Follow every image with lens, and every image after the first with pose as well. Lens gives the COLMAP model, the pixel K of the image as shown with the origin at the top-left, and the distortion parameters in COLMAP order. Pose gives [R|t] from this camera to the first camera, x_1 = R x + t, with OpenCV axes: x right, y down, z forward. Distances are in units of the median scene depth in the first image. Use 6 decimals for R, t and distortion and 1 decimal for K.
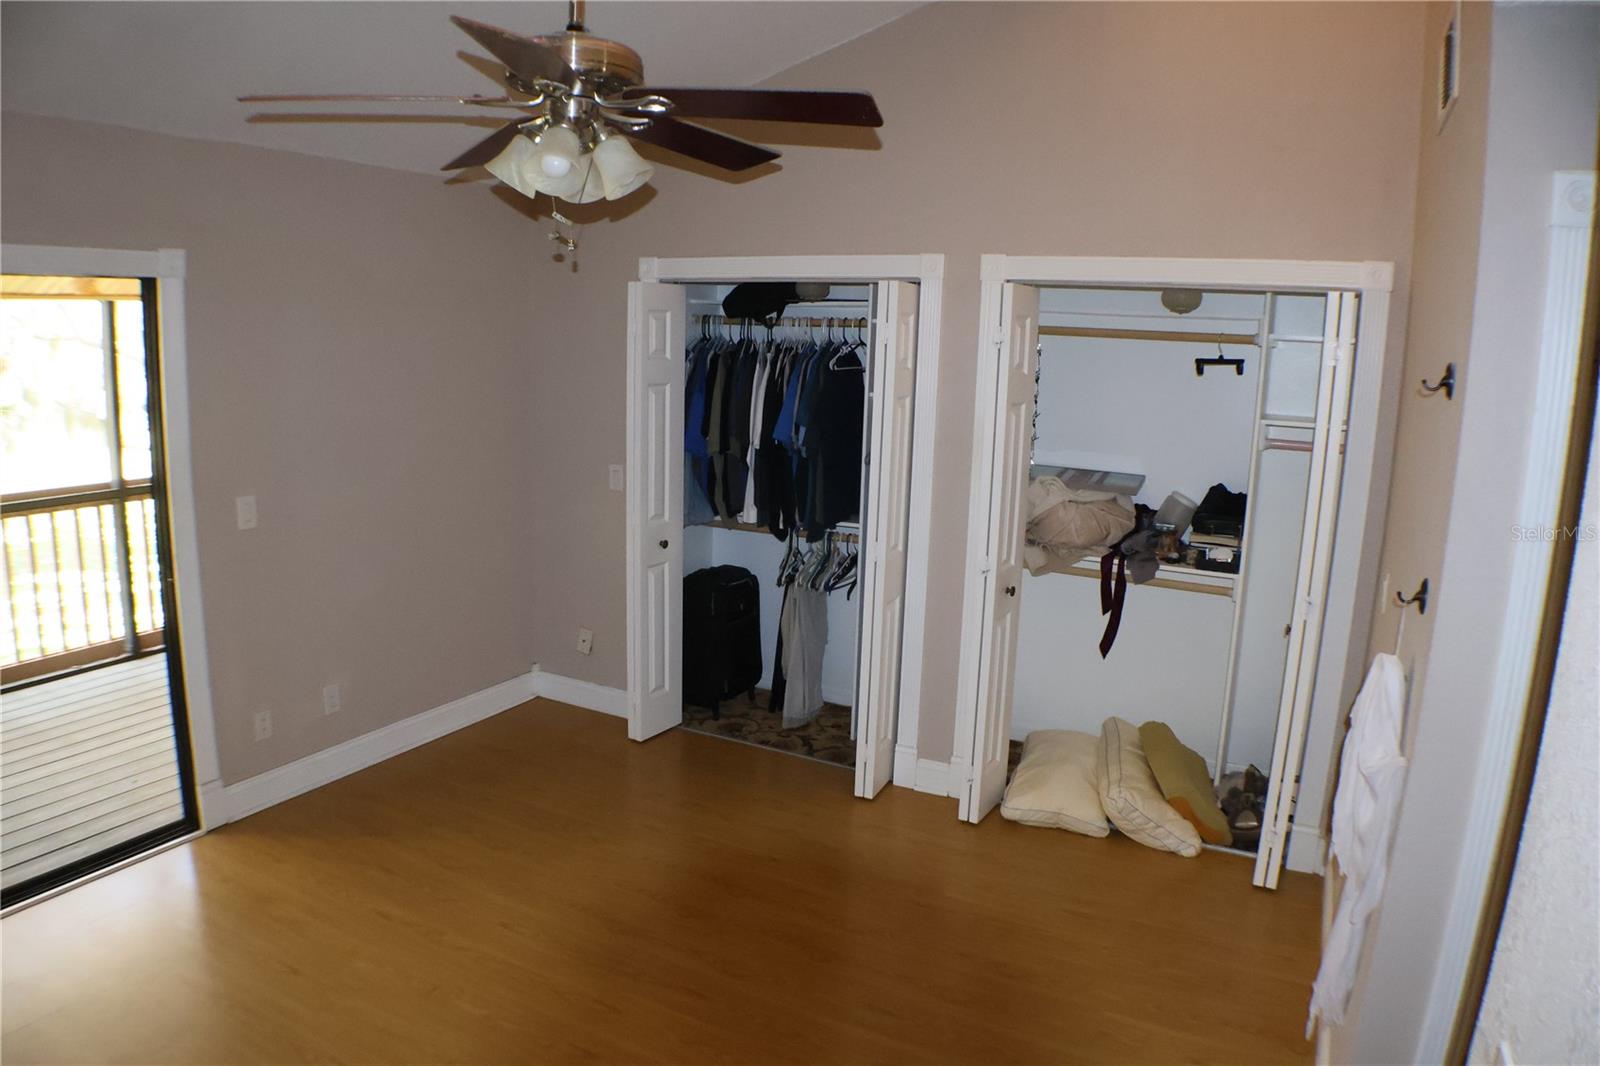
lens RADIAL K [[1045.2, 0, 800.0], [0, 1045.2, 533.0], [0, 0, 1]] dist [-0.160291, 0.033481]
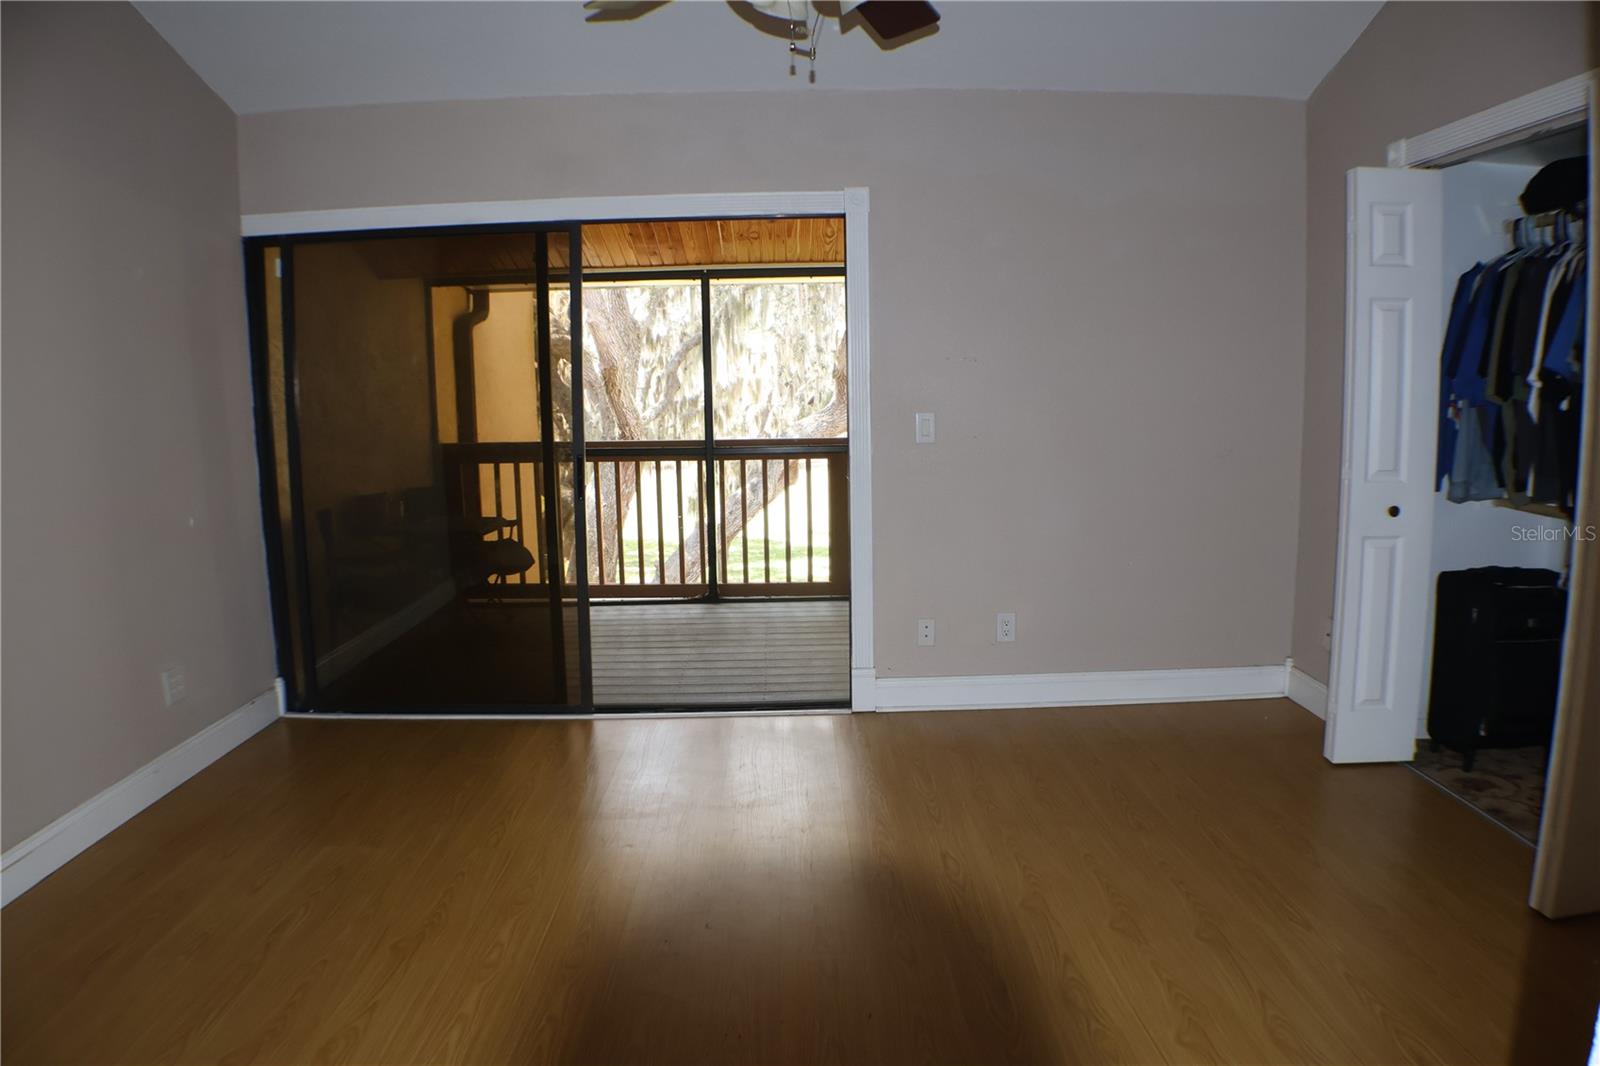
lens RADIAL K [[1045.2, 0, 800.0], [0, 1045.2, 533.0], [0, 0, 1]] dist [-0.160291, 0.033481]
pose [[0.464792, 0.083729, -0.881452, 0.300932], [-0.129776, 0.991210, 0.025724, 0.063706], [0.875858, 0.102435, 0.471572, 0.286308]]
